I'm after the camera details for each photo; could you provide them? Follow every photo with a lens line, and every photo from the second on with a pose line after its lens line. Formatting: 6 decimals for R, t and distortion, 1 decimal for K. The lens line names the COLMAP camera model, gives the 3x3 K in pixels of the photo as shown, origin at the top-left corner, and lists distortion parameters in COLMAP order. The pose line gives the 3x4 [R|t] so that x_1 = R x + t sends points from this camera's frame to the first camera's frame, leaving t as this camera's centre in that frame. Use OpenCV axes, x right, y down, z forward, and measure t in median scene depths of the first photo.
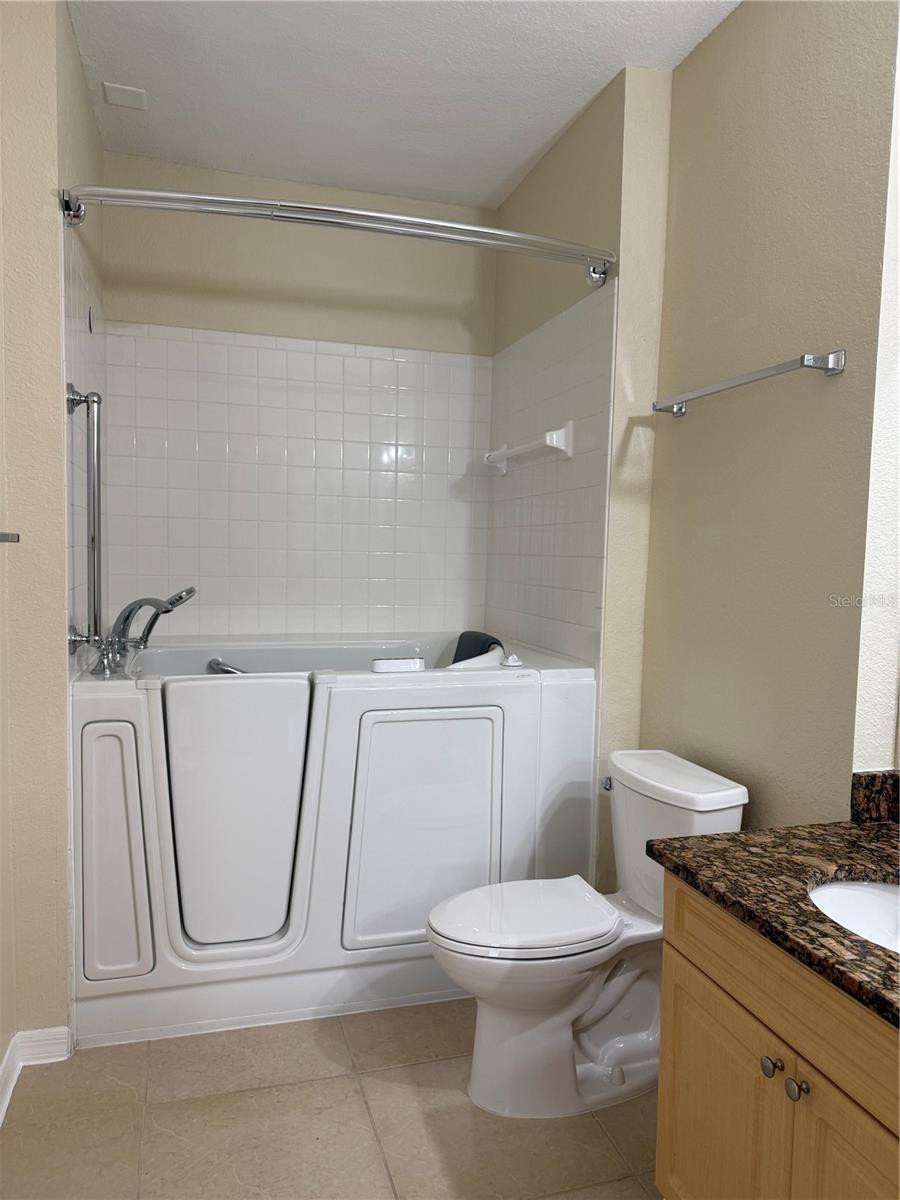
lens RADIAL K [[836.6, 0, 451.9], [0, 836.6, 603.8], [0, 0, 1]] dist [0.133237, -0.236233]
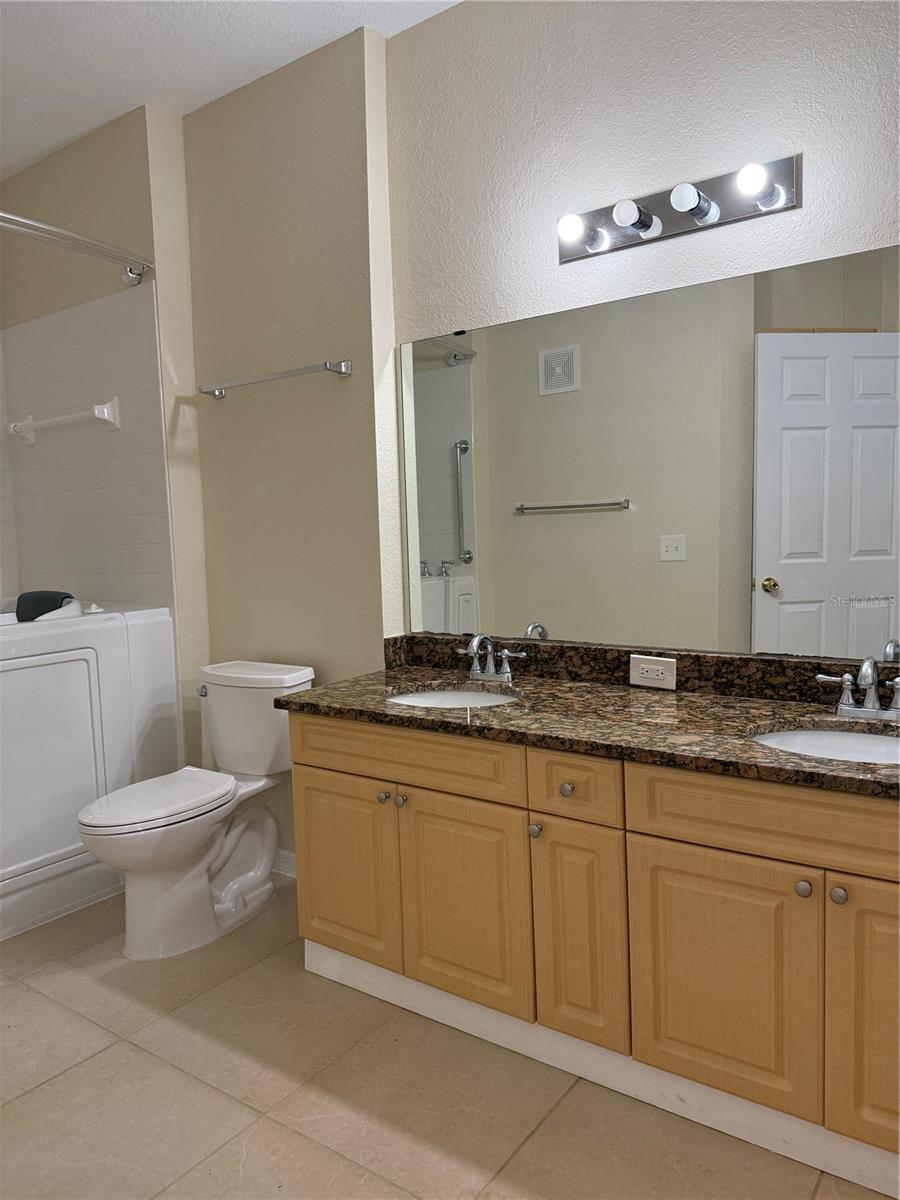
lens RADIAL K [[836.6, 0, 451.9], [0, 836.6, 603.8], [0, 0, 1]] dist [0.133237, -0.236233]
pose [[0.790231, -0.100624, 0.604492, -0.248497], [0.090220, 0.994781, 0.047651, 0.053398], [-0.606132, 0.016882, 0.795185, -0.205836]]
